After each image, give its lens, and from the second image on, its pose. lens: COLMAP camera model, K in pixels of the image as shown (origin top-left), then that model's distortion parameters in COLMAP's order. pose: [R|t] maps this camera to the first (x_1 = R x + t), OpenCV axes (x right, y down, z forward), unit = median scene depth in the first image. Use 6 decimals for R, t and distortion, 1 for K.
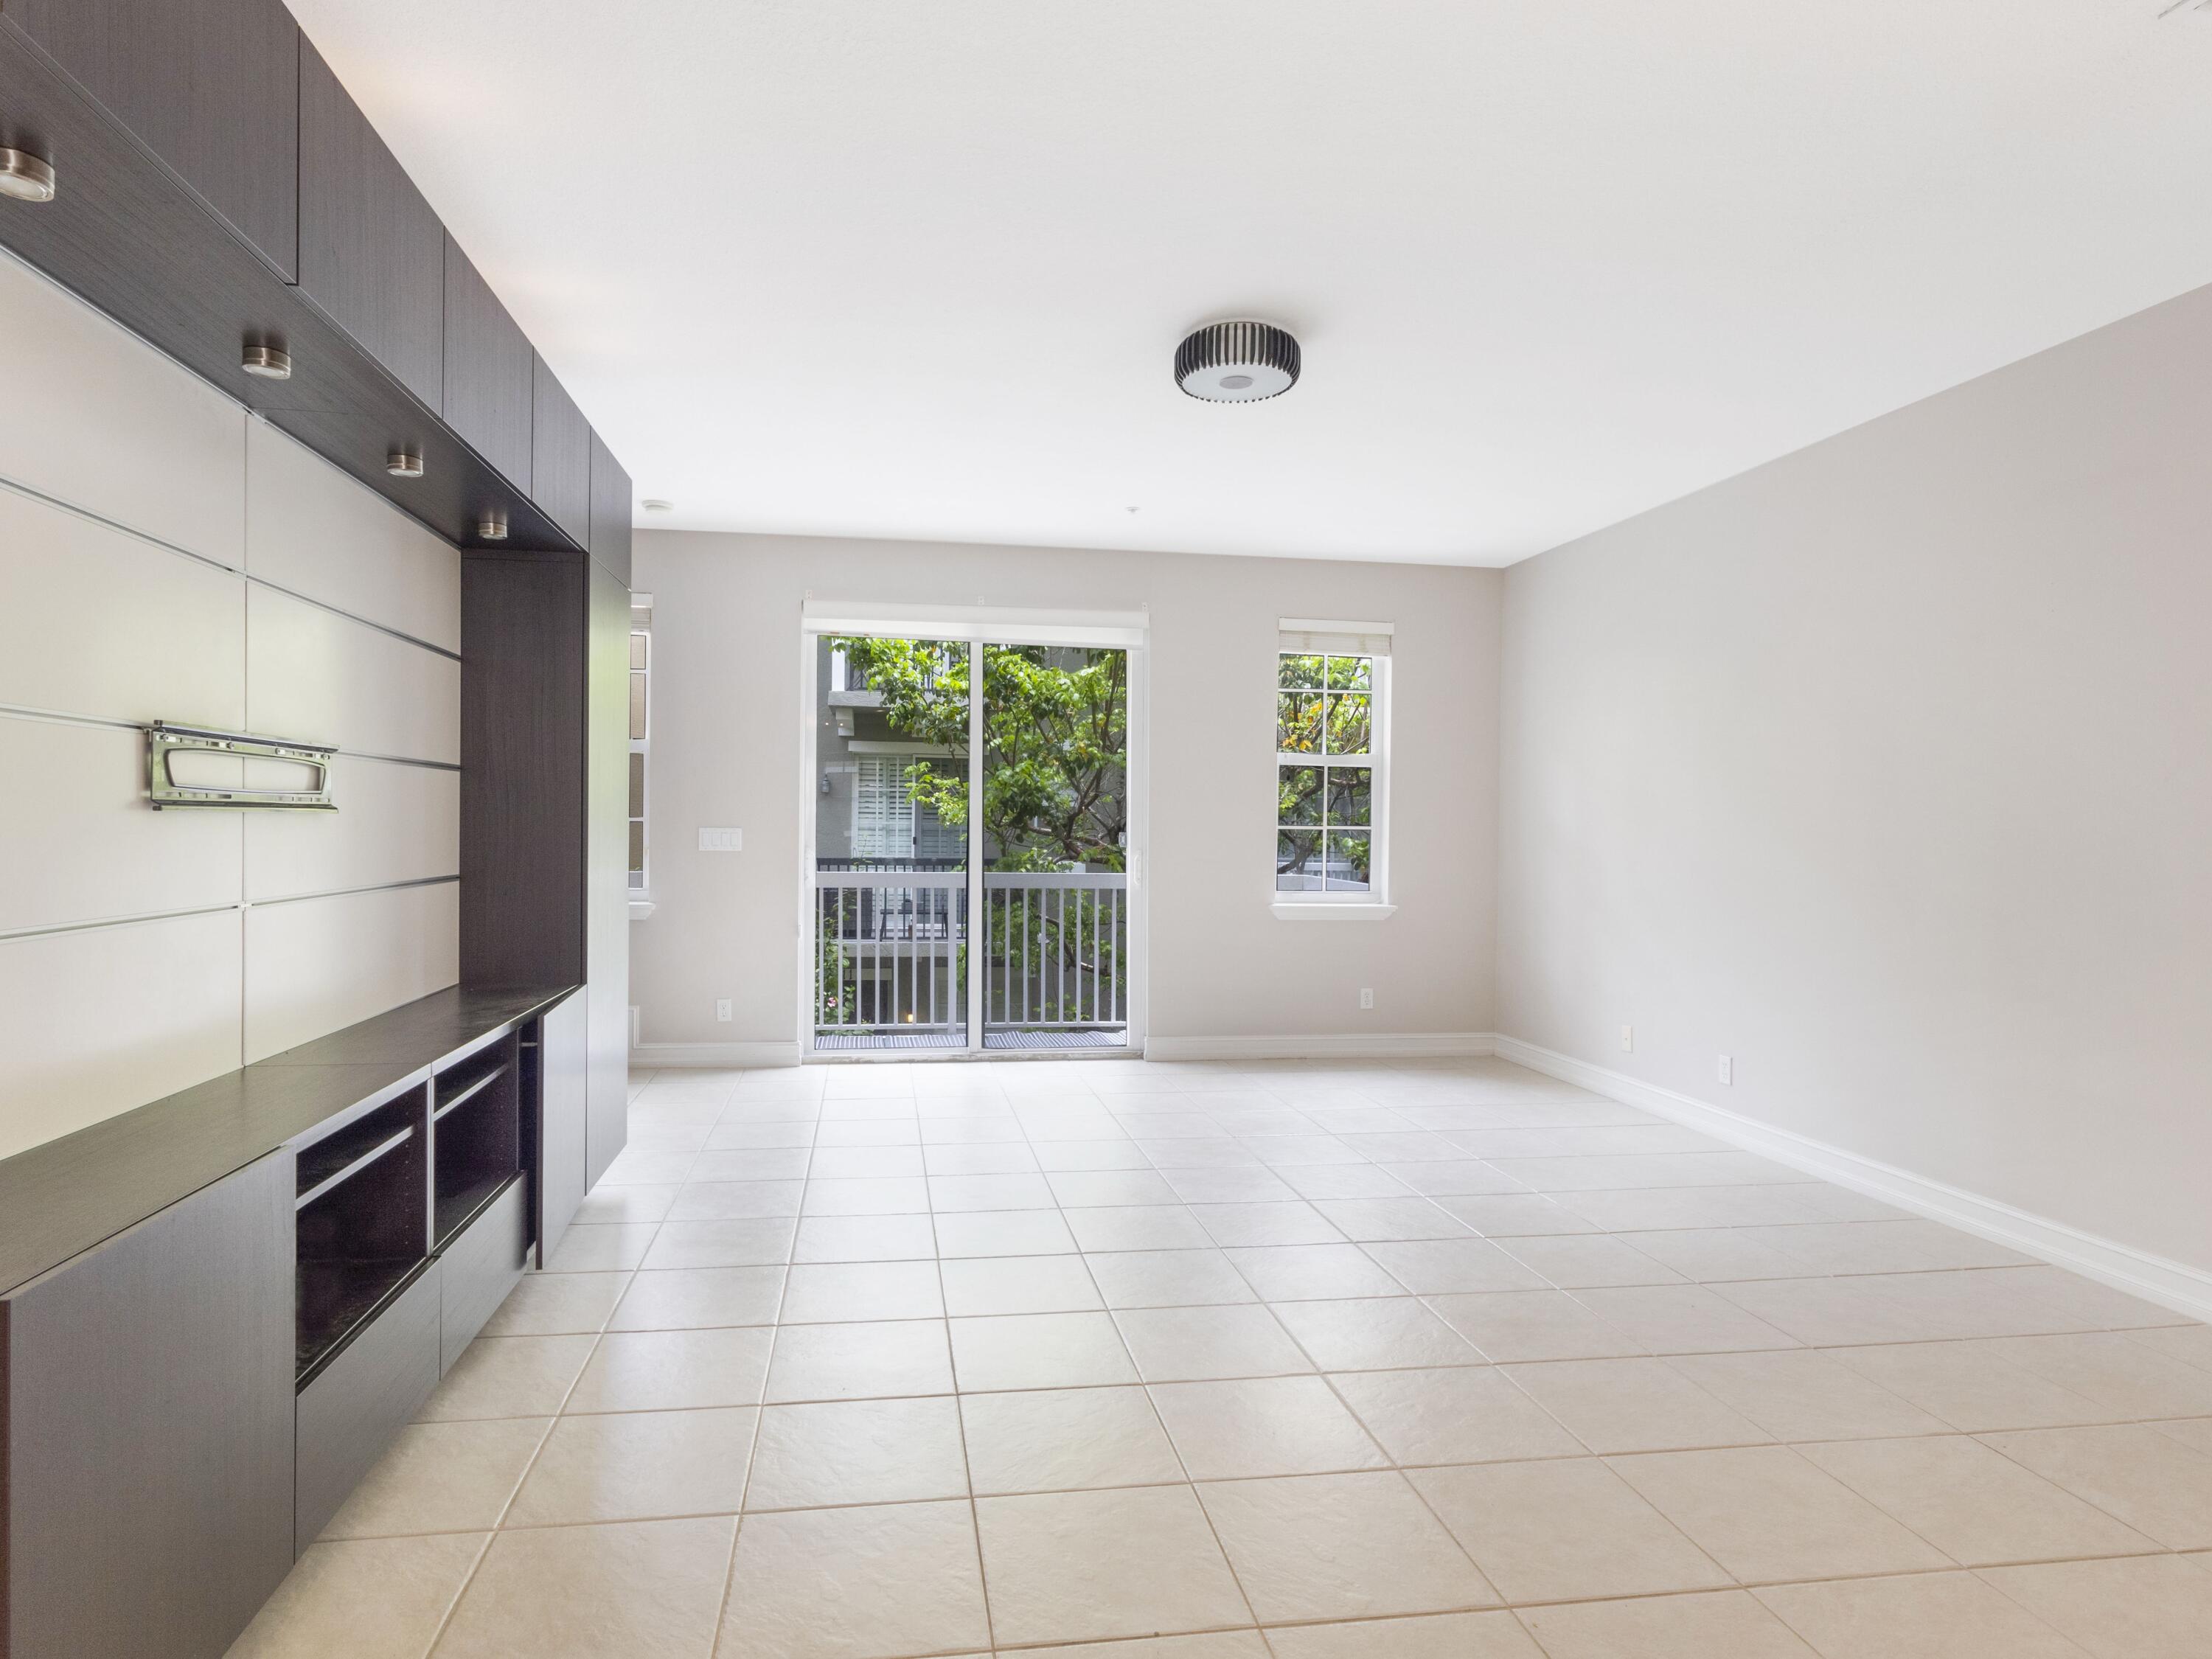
lens RADIAL K [[1209.2, 0, 1003.5], [0, 1209.2, 833.1], [0, 0, 1]] dist [0.002082, 0.000399]
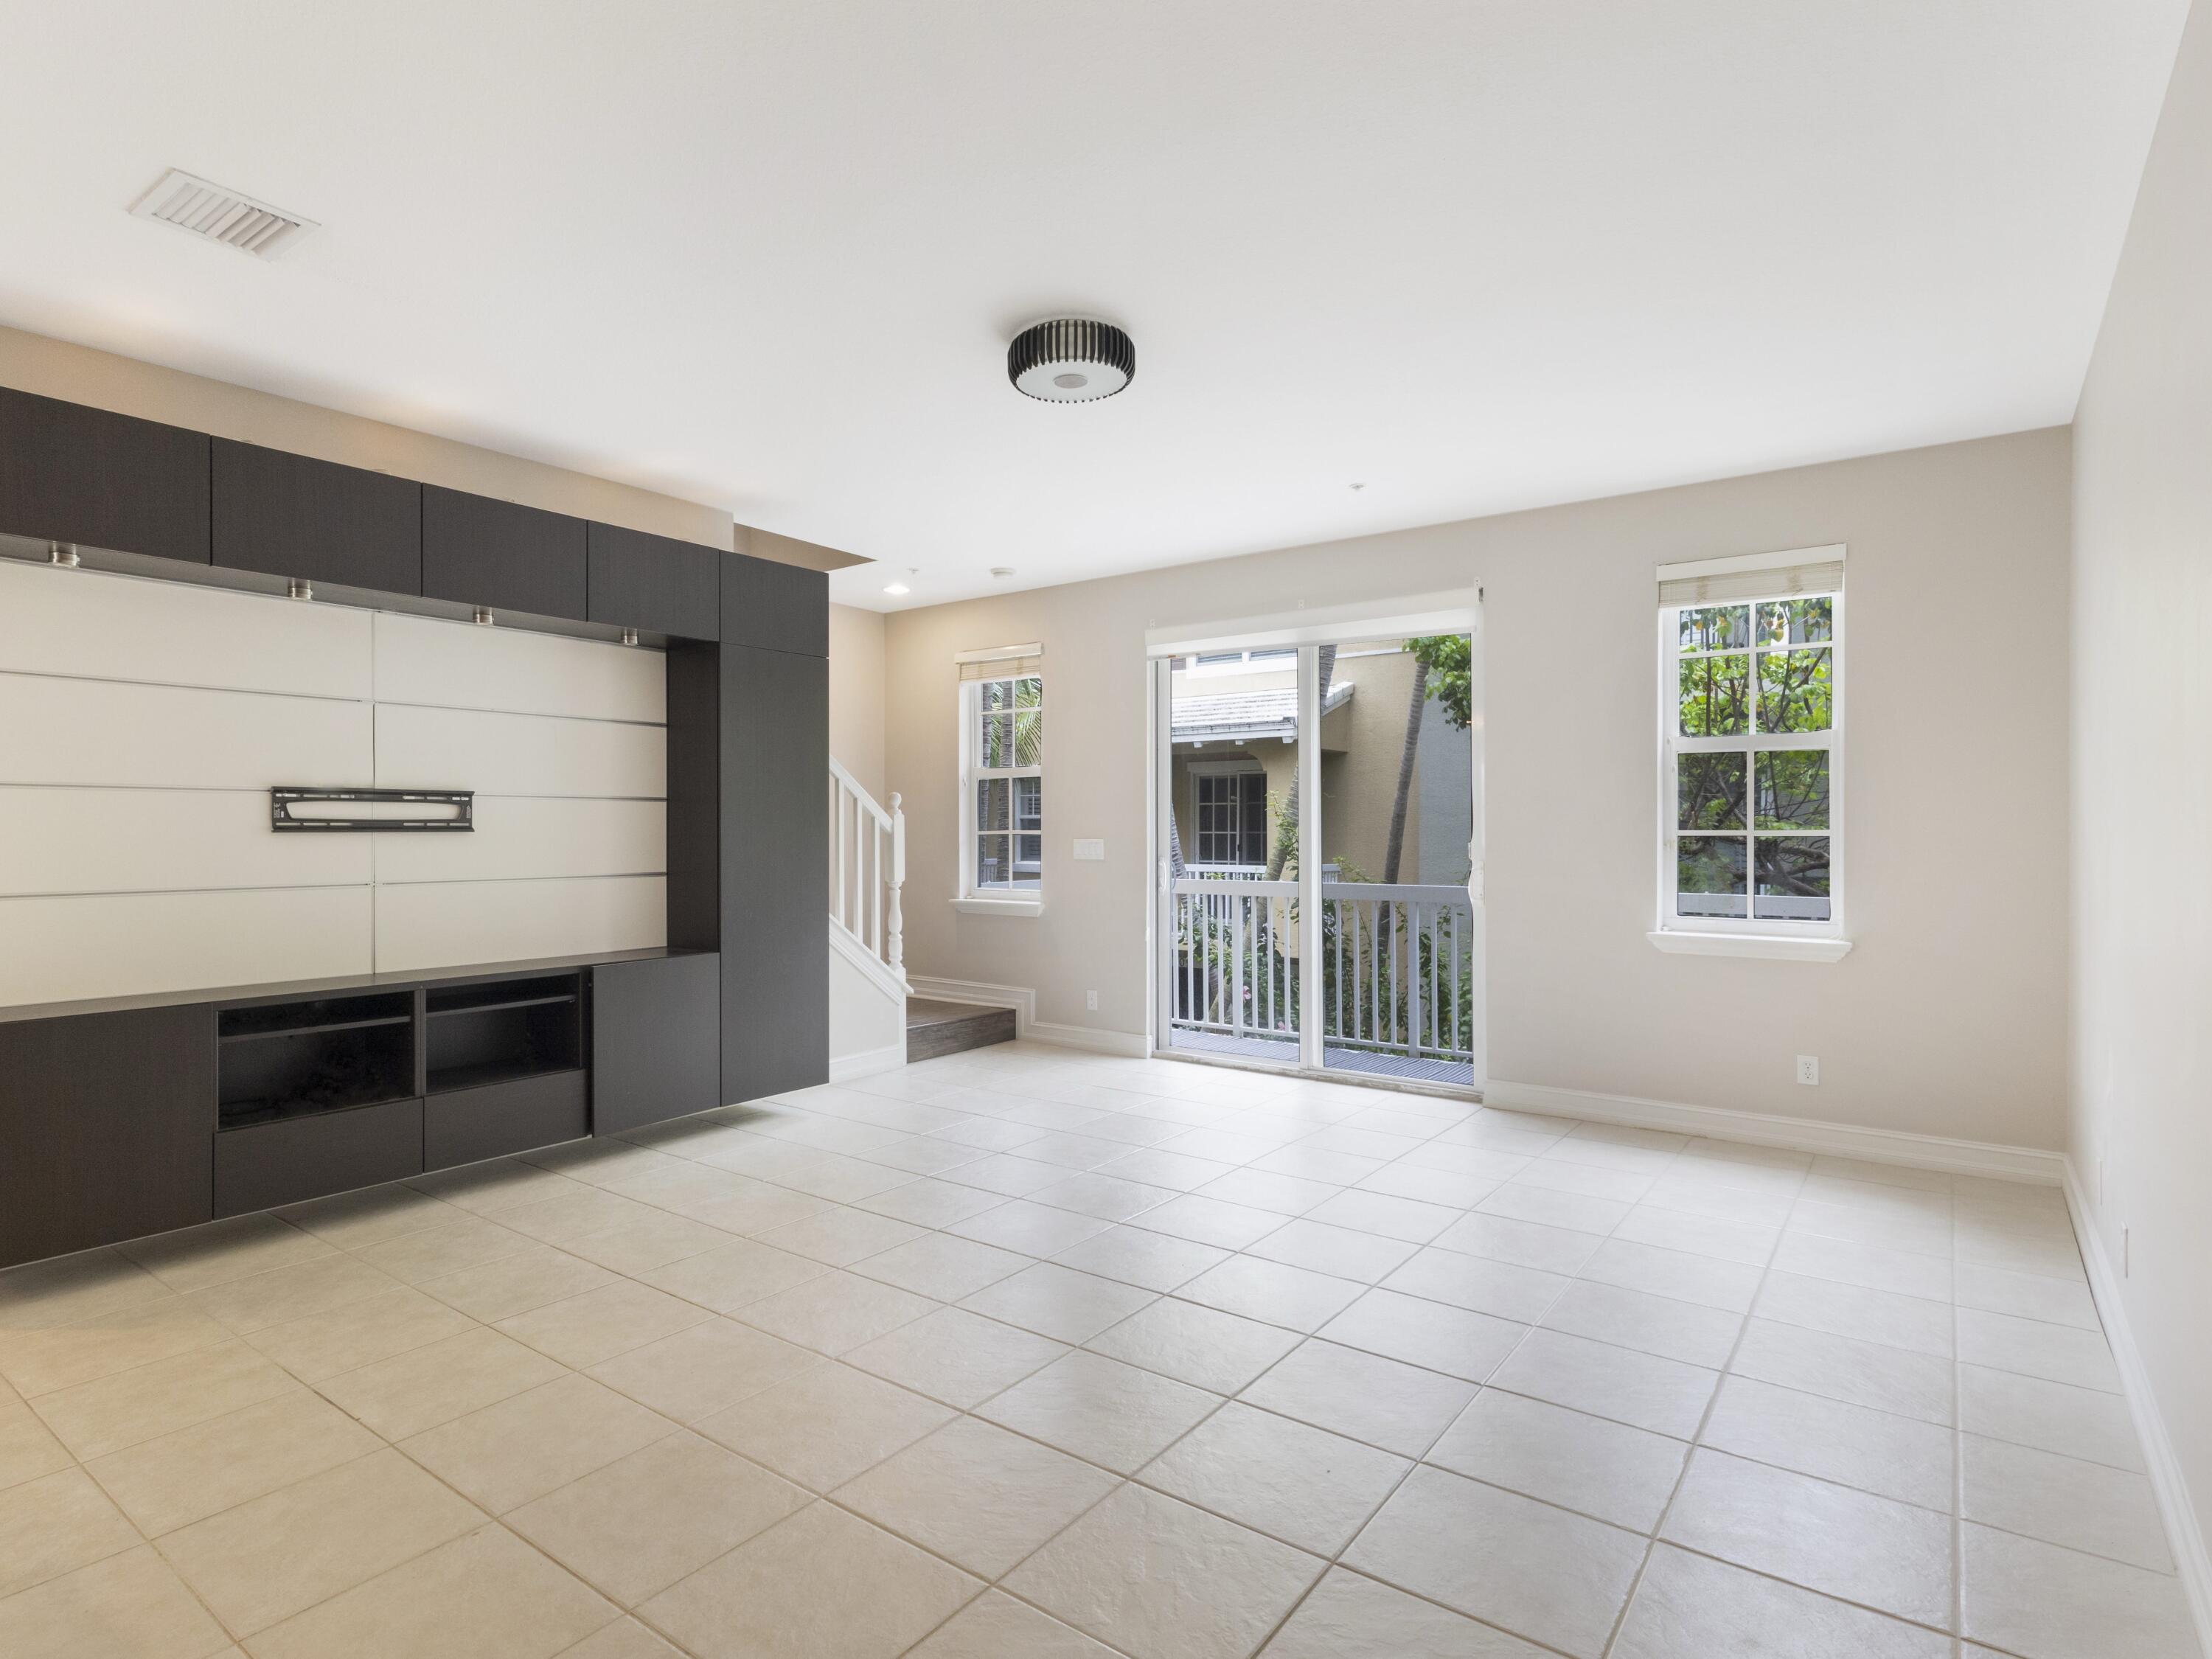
lens RADIAL K [[1174.0, 0, 1036.3], [0, 1174.0, 831.4], [0, 0, 1]] dist [0.001954, 0.000867]
pose [[0.695571, -0.010747, -0.718377, 0.512338], [0.002973, 0.999923, -0.012081, 0.001818], [0.718451, 0.006267, 0.695549, 0.192198]]
